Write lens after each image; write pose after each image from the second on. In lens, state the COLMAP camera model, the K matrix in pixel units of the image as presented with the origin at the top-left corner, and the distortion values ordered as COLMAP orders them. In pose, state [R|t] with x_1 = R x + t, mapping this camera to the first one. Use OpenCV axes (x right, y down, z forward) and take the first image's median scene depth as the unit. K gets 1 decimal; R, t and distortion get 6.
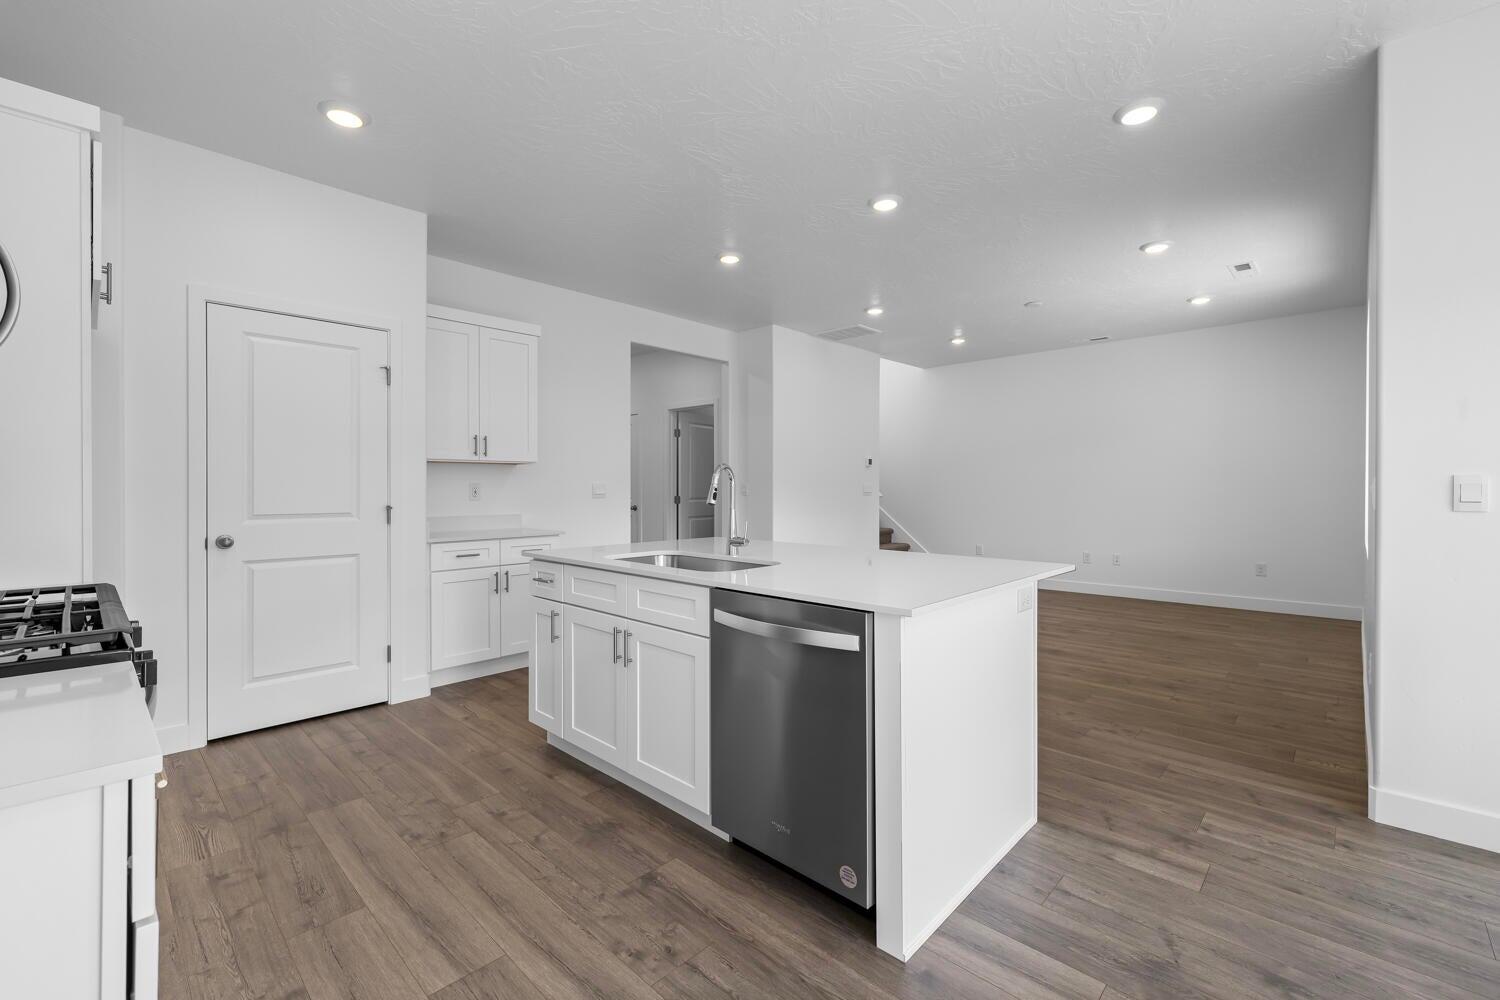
lens RADIAL K [[635.7, 0, 755.8], [0, 635.7, 489.5], [0, 0, 1]] dist [0.000075, 0.000219]
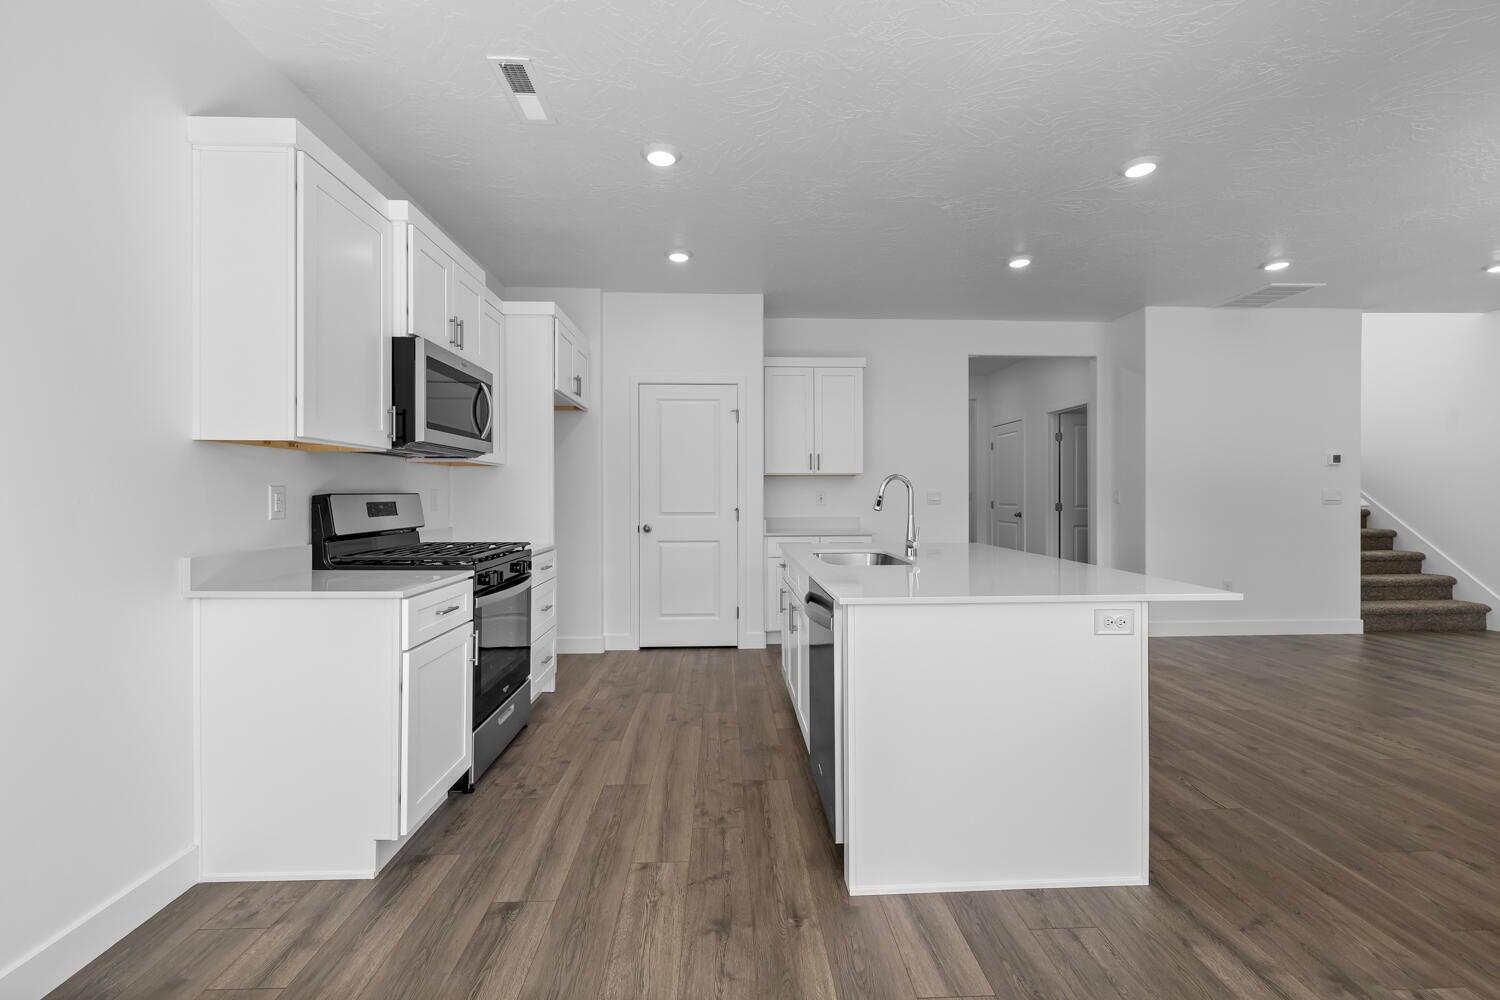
lens RADIAL K [[630.0, 0, 750.6], [0, 630.0, 494.9], [0, 0, 1]] dist [0.000280, 0.000190]
pose [[0.720148, -0.001263, -0.693819, 0.470615], [0.000182, 0.999999, -0.001631, -0.001336], [0.693820, 0.001049, 0.720148, 0.011450]]
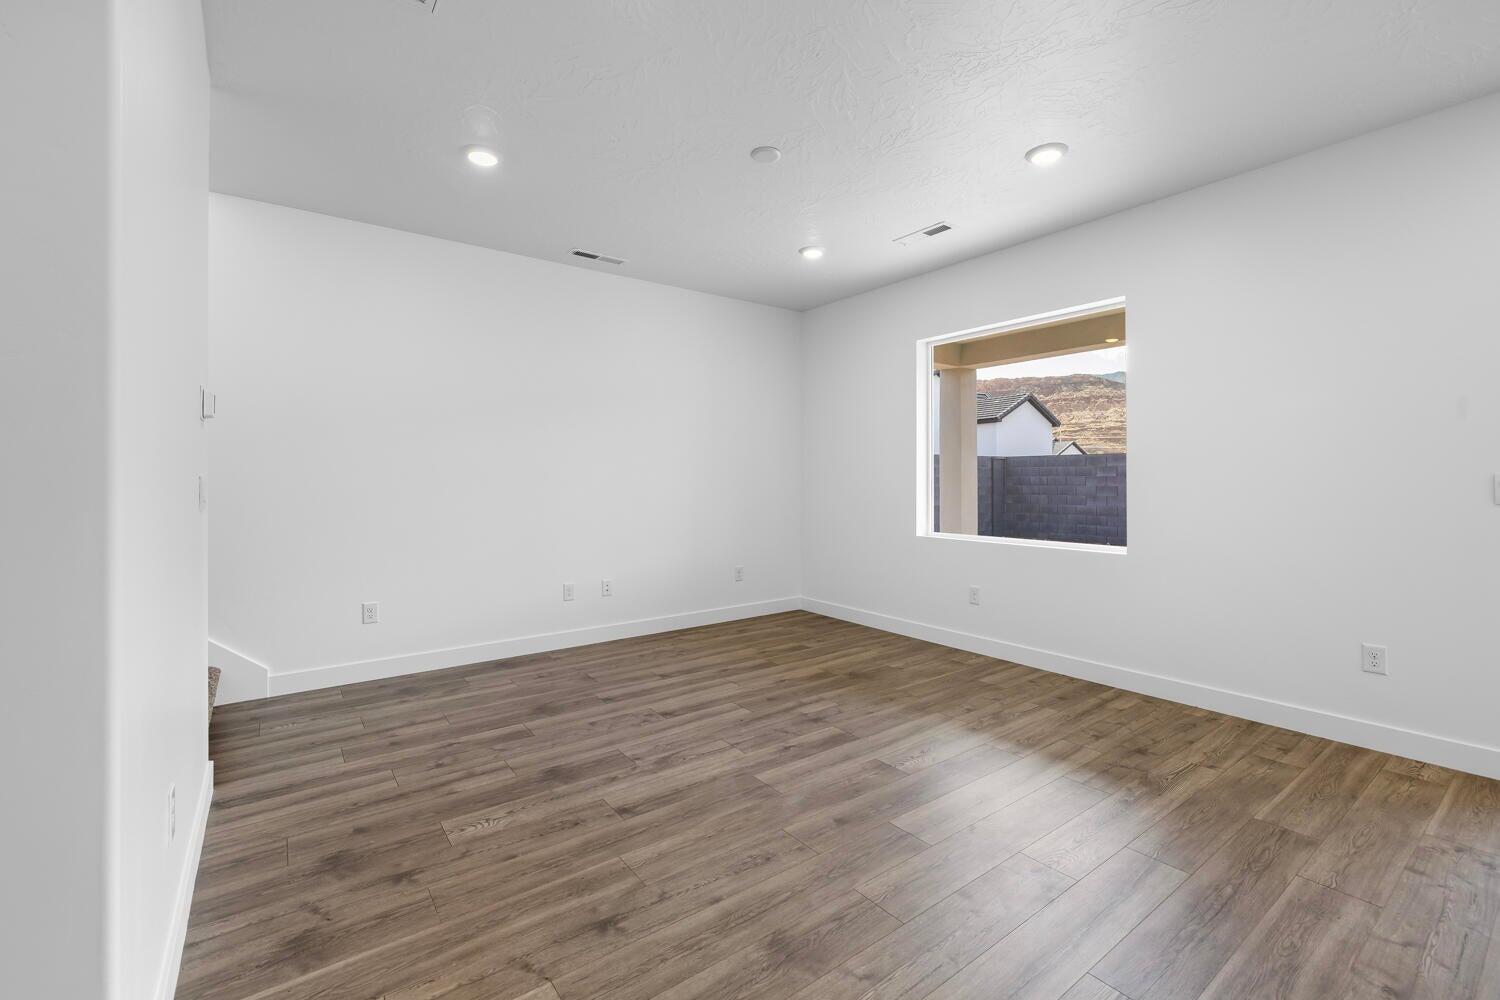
lens RADIAL K [[640.0, 0, 750.4], [0, 640.0, 475.7], [0, 0, 1]] dist [-0.001239, -0.000245]
pose [[0.170792, 0.010743, 0.985249, -0.202901], [0.003617, 0.999927, -0.011530, -0.006189], [-0.985300, 0.005533, 0.170741, 1.611185]]
